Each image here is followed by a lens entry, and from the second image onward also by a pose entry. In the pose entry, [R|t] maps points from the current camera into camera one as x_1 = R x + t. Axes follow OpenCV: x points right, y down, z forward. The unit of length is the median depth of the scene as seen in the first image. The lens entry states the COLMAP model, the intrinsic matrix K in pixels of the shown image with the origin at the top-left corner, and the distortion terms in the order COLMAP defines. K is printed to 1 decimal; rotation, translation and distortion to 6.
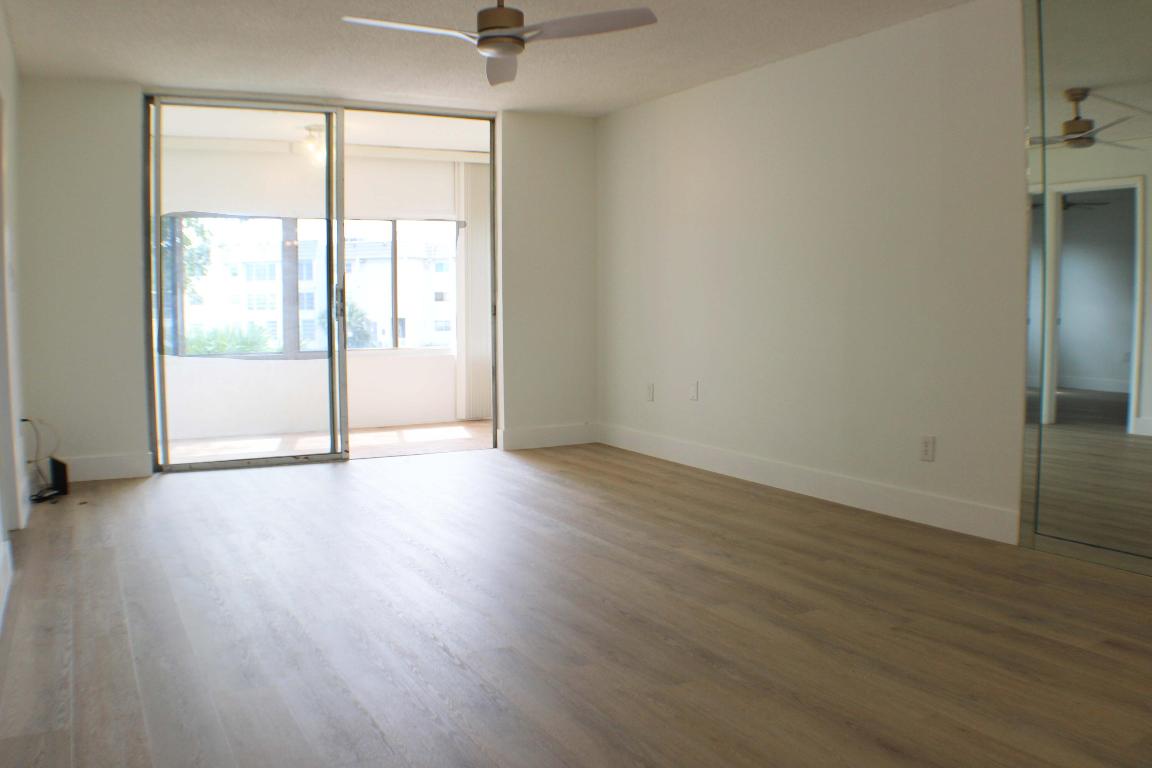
lens RADIAL K [[999.5, 0, 576.0], [0, 999.5, 384.0], [0, 0, 1]] dist [-0.102274, -0.000418]
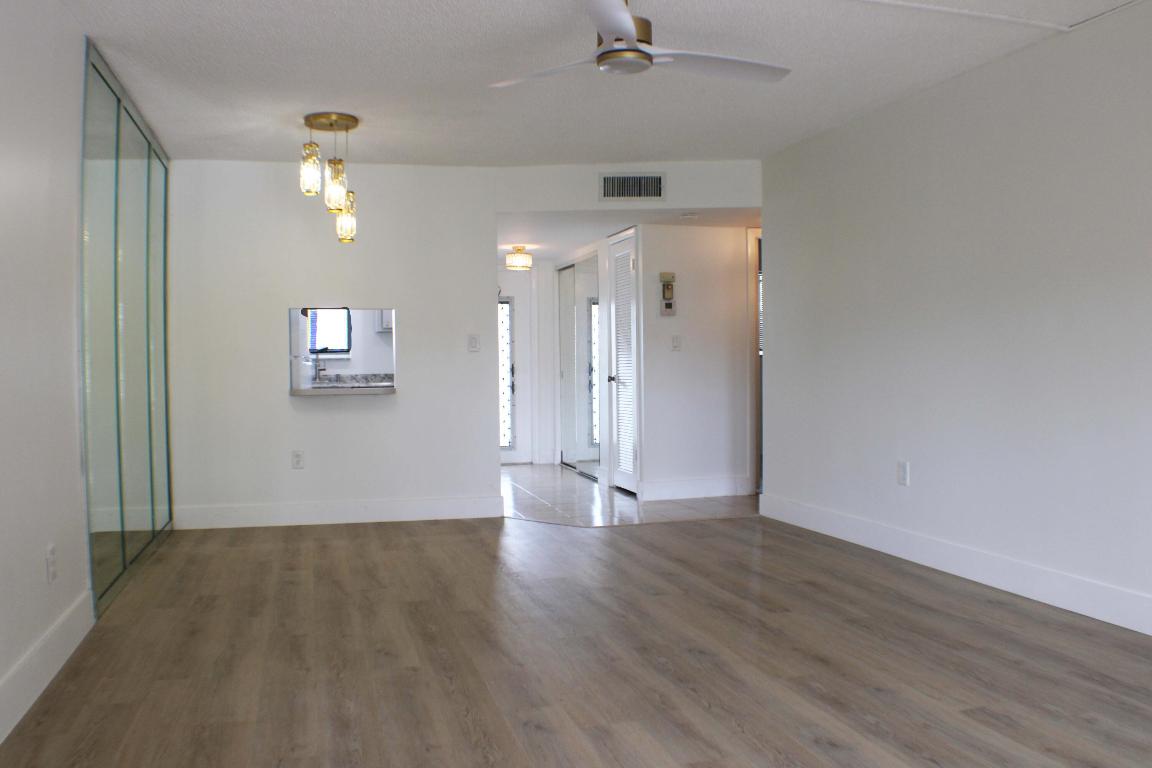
lens RADIAL K [[999.5, 0, 576.0], [0, 999.5, 384.0], [0, 0, 1]] dist [-0.102274, -0.000418]
pose [[-0.977584, 0.008522, 0.210374, -0.213382], [0.029579, 0.994830, 0.097154, -0.149226], [-0.208458, 0.101199, -0.972782, 1.864989]]
